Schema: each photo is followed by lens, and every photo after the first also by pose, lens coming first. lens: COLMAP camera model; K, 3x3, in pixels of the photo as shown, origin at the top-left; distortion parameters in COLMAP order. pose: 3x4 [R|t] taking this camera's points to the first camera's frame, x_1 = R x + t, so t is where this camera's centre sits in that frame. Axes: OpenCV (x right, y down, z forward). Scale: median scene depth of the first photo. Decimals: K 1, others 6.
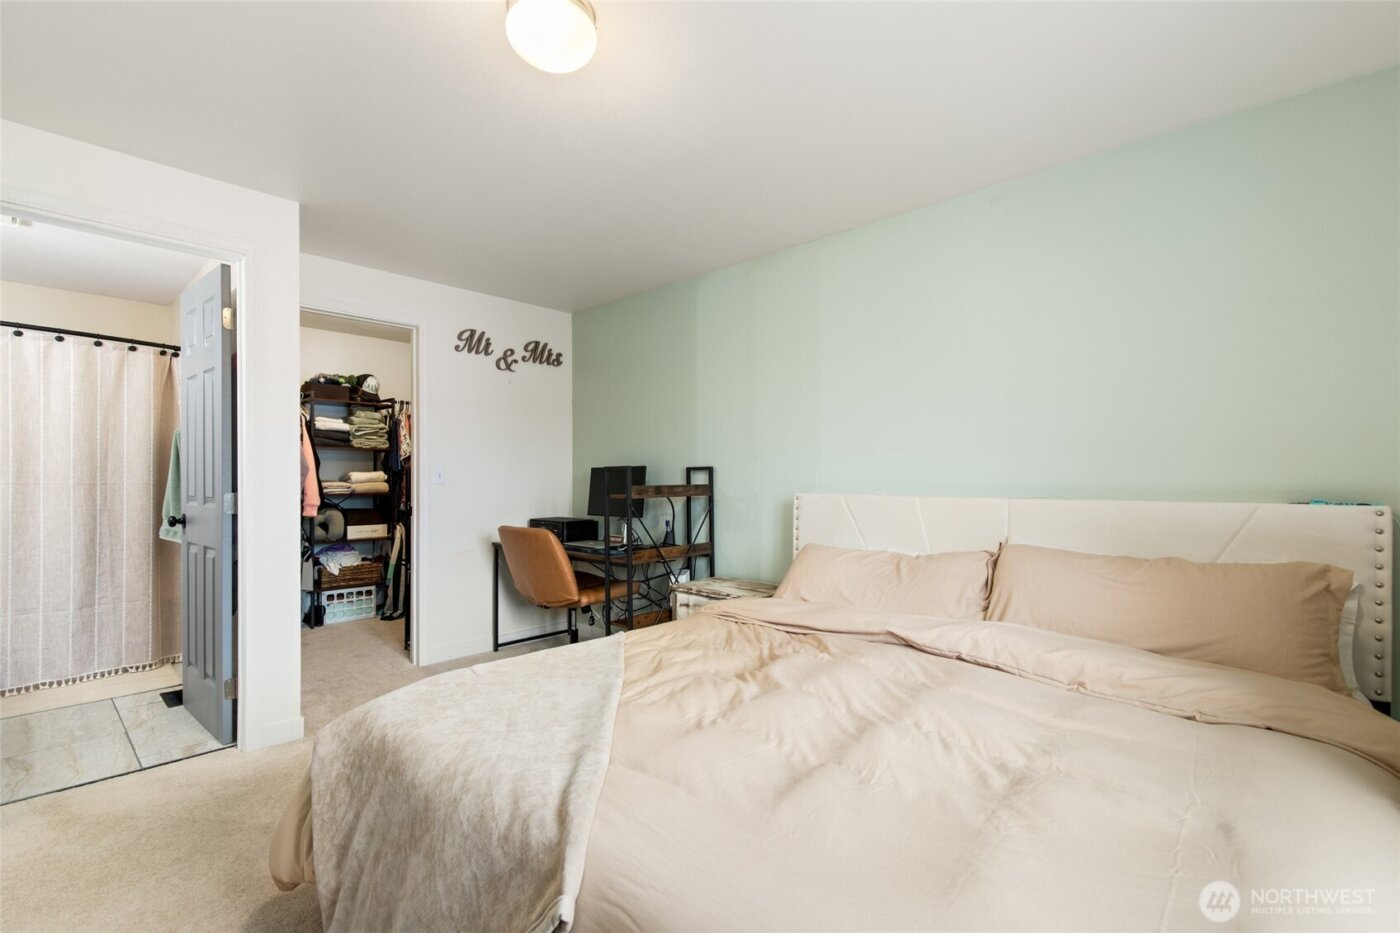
lens RADIAL K [[628.6, 0, 699.8], [0, 628.6, 473.7], [0, 0, 1]] dist [0.002638, 0.000287]
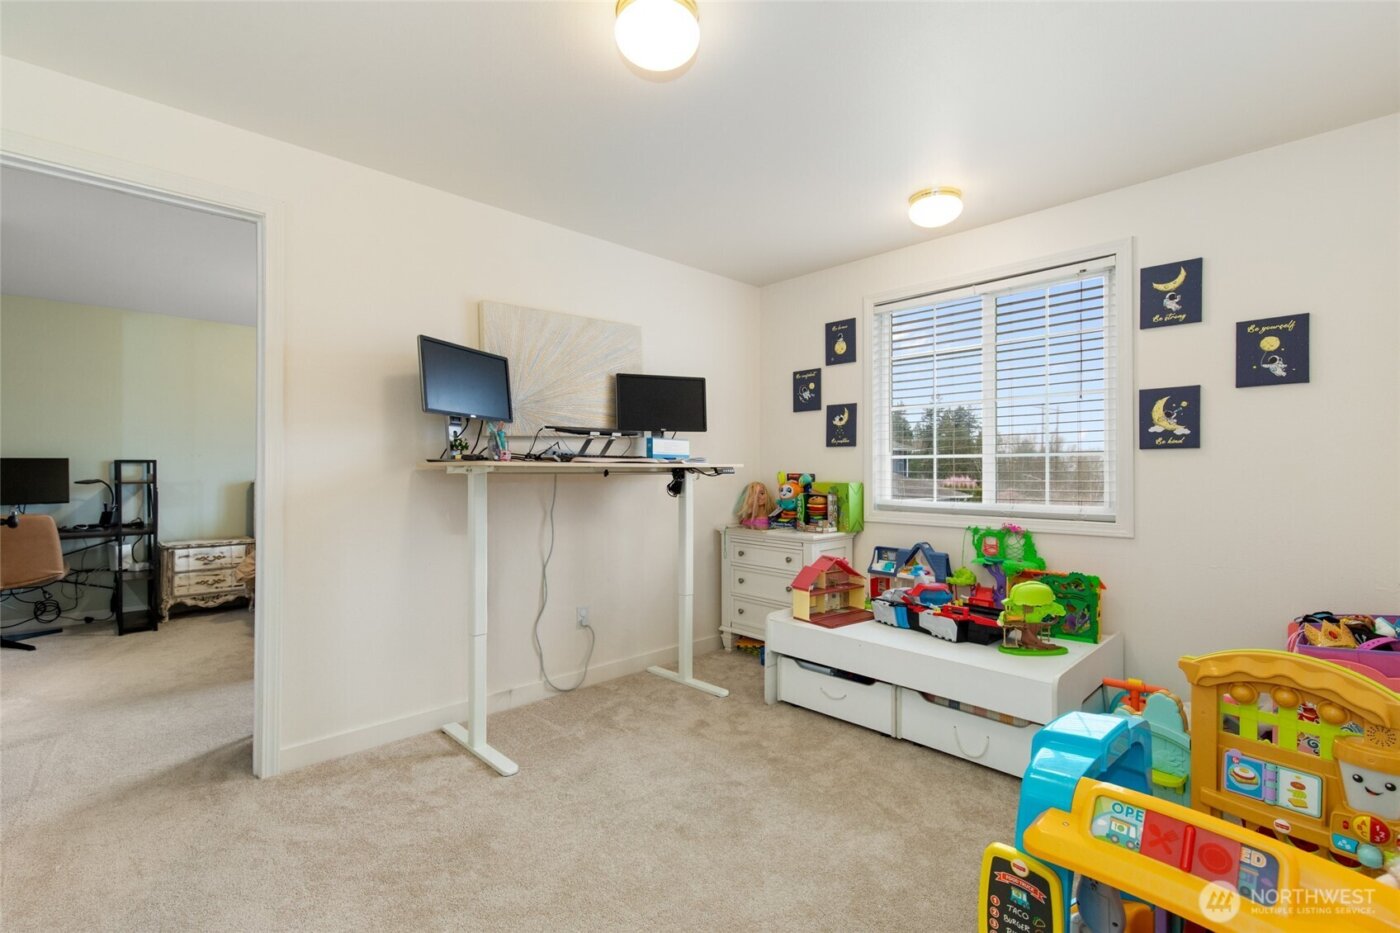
lens RADIAL K [[628.6, 0, 698.5], [0, 628.6, 469.2], [0, 0, 1]] dist [0.002638, 0.000287]
pose [[0.058236, -0.000113, 0.998303, -1.401226], [-0.007636, 0.999971, 0.000559, -0.001194], [-0.998274, -0.007656, 0.058234, -0.260740]]
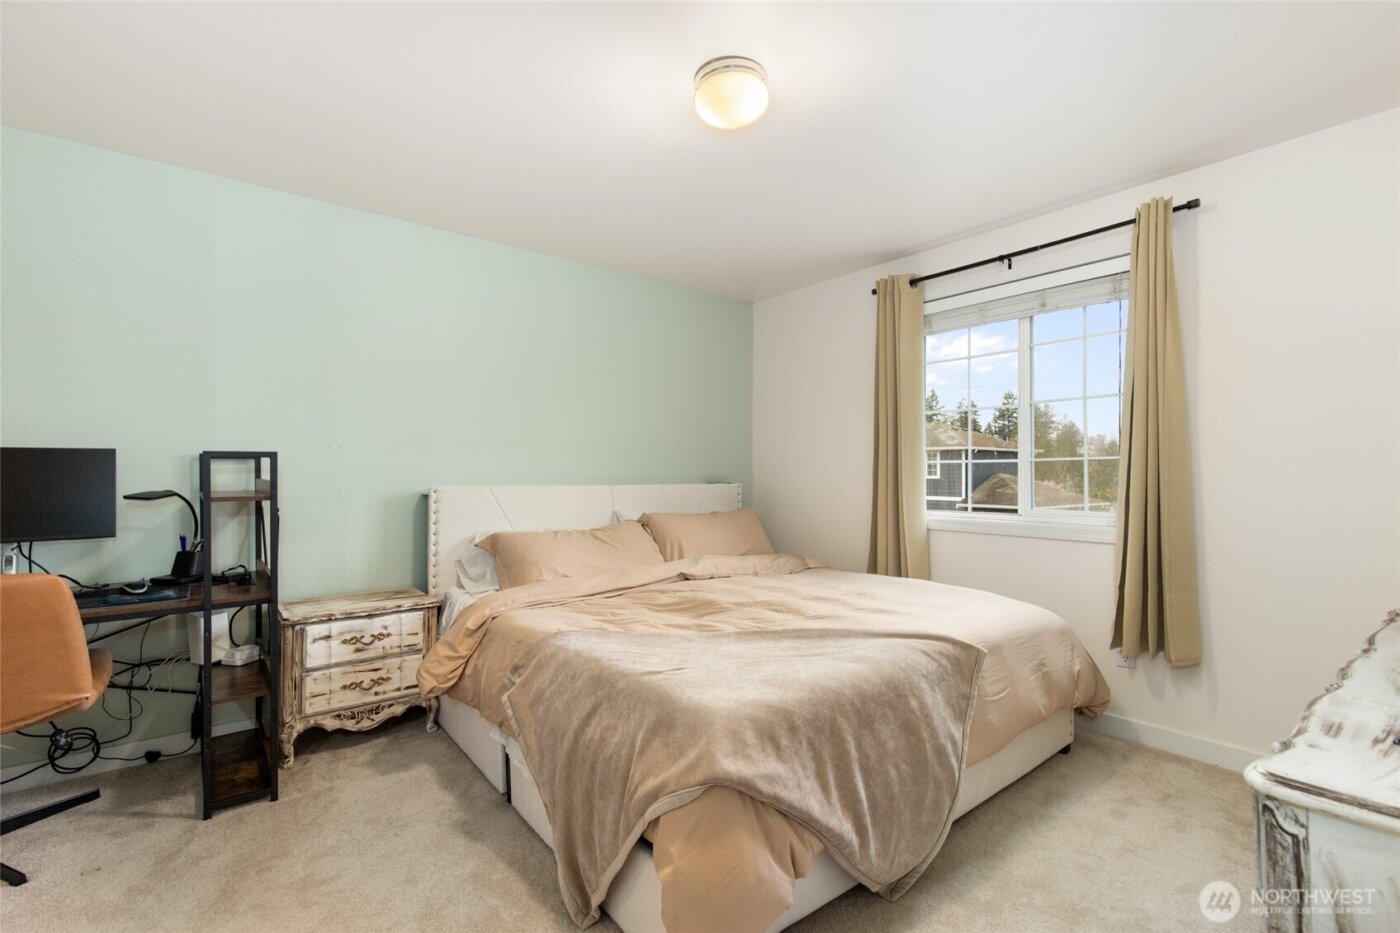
lens RADIAL K [[628.6, 0, 698.0], [0, 628.6, 468.6], [0, 0, 1]] dist [0.002638, 0.000287]
pose [[0.141466, 0.007402, 0.989915, -0.709626], [-0.007612, 0.999951, -0.006389, 0.007165], [-0.989914, -0.006631, 0.141515, 0.451087]]
